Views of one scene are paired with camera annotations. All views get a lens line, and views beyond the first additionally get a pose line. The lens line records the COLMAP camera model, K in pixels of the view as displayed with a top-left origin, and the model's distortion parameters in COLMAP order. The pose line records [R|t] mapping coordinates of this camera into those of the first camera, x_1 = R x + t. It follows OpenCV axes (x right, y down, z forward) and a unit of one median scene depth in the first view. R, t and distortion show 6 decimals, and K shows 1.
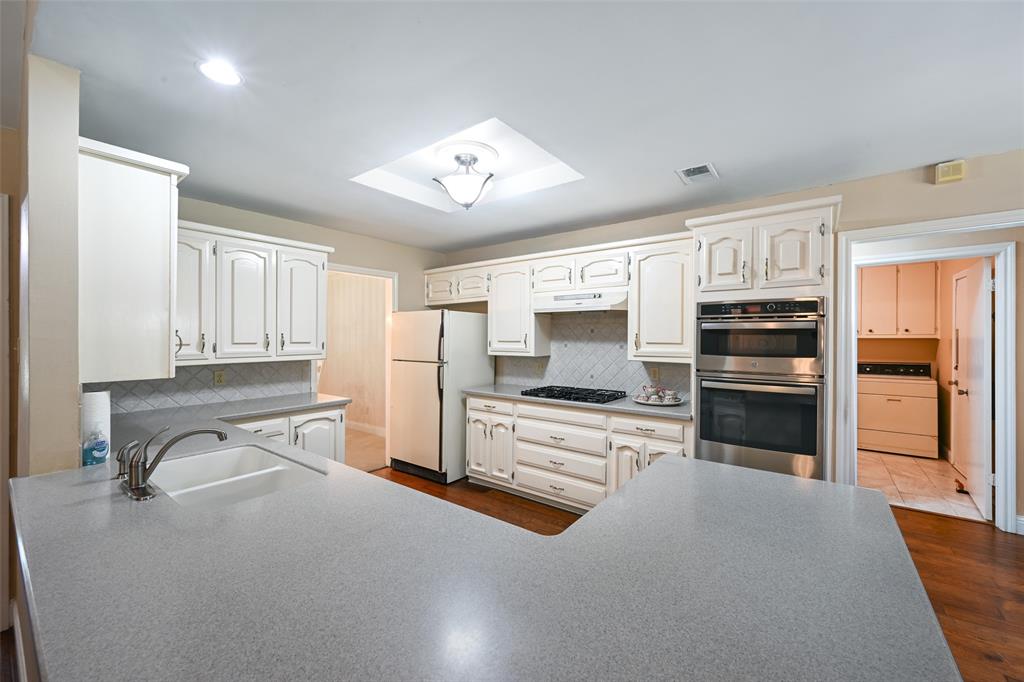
lens RADIAL K [[408.2, 0, 512.9], [0, 408.2, 337.5], [0, 0, 1]] dist [-0.000118, 0.000915]
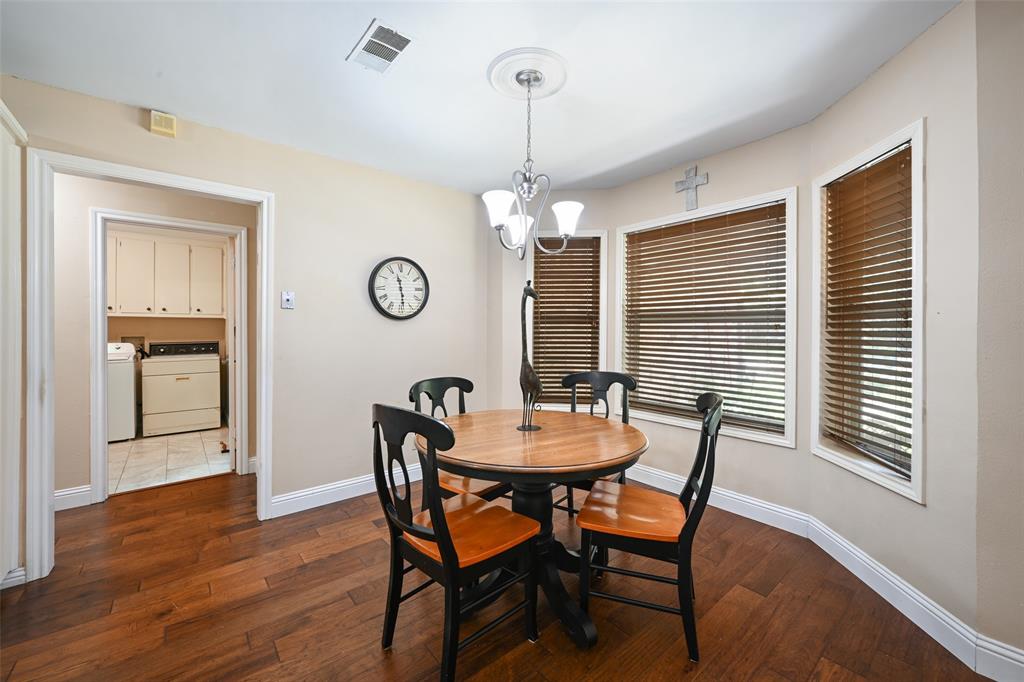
lens RADIAL K [[408.2, 0, 509.7], [0, 408.2, 333.6], [0, 0, 1]] dist [-0.000118, 0.000915]
pose [[0.235813, -0.002167, 0.971796, 0.201559], [-0.000217, 0.999997, 0.002282, 0.054287], [-0.971798, -0.000749, 0.235812, -0.013277]]
